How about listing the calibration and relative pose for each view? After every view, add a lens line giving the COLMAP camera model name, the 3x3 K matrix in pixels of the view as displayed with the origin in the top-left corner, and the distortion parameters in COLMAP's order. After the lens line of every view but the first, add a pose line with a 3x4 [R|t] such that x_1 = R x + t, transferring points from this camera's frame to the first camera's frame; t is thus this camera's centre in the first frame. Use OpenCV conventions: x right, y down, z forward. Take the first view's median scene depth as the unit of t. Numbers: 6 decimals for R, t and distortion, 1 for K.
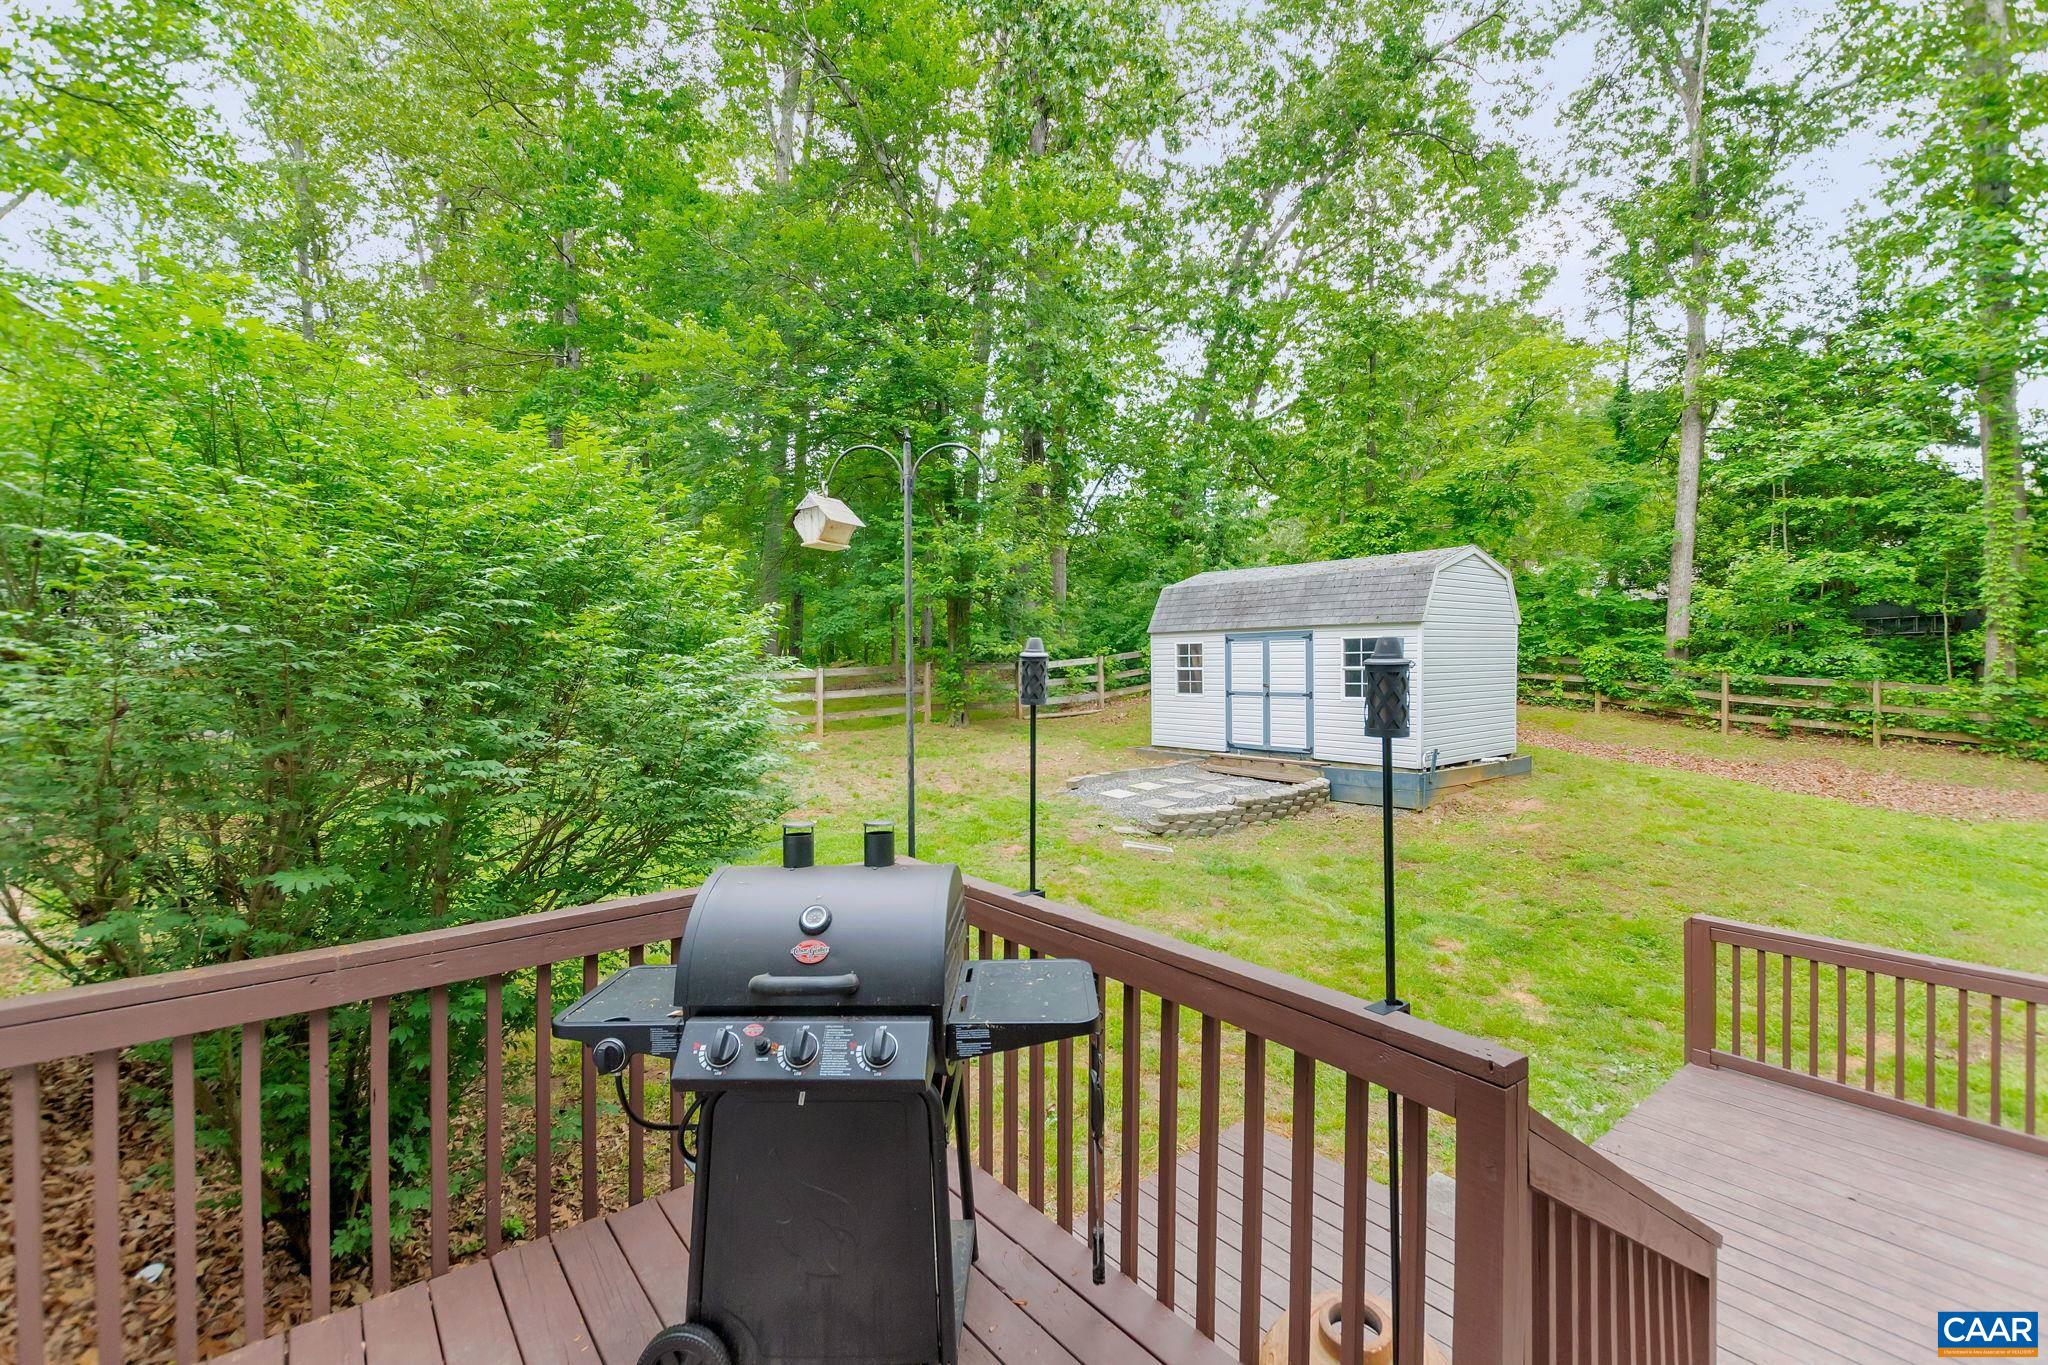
lens RADIAL K [[901.7, 0, 1012.8], [0, 901.7, 681.8], [0, 0, 1]] dist [0.002089, -0.003552]
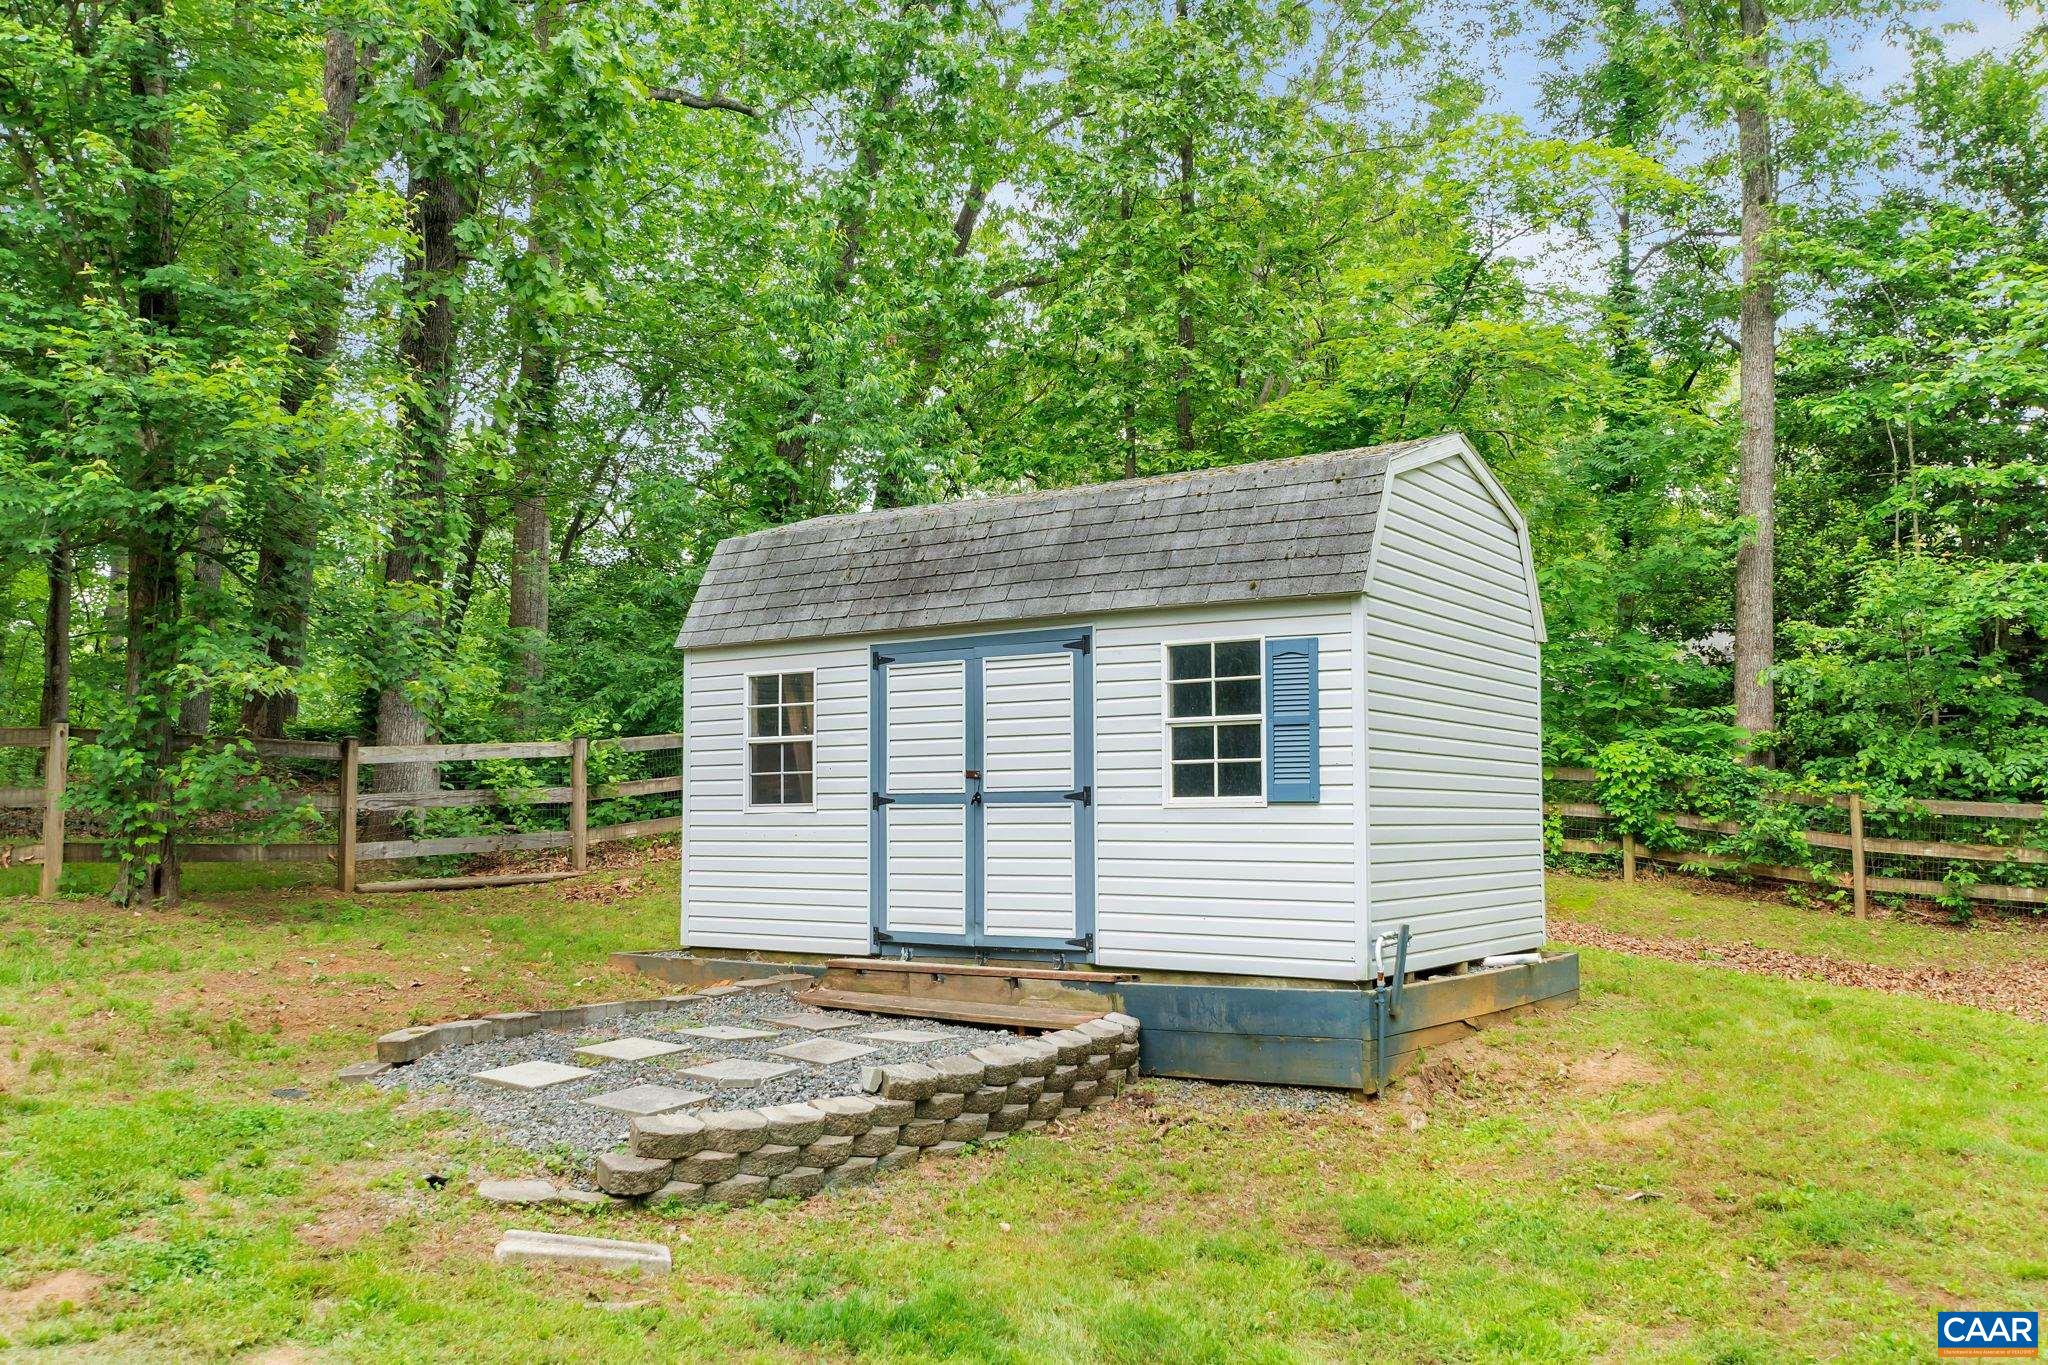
lens RADIAL K [[1680.0, 0, 1019.6], [0, 1680.0, 674.3], [0, 0, 1]] dist [-0.008738, -0.002651]
pose [[0.955250, 0.036871, 0.293493, 0.071258], [-0.000941, 0.992575, -0.121632, 0.038284], [-0.295799, 0.115912, 0.948192, 0.251998]]
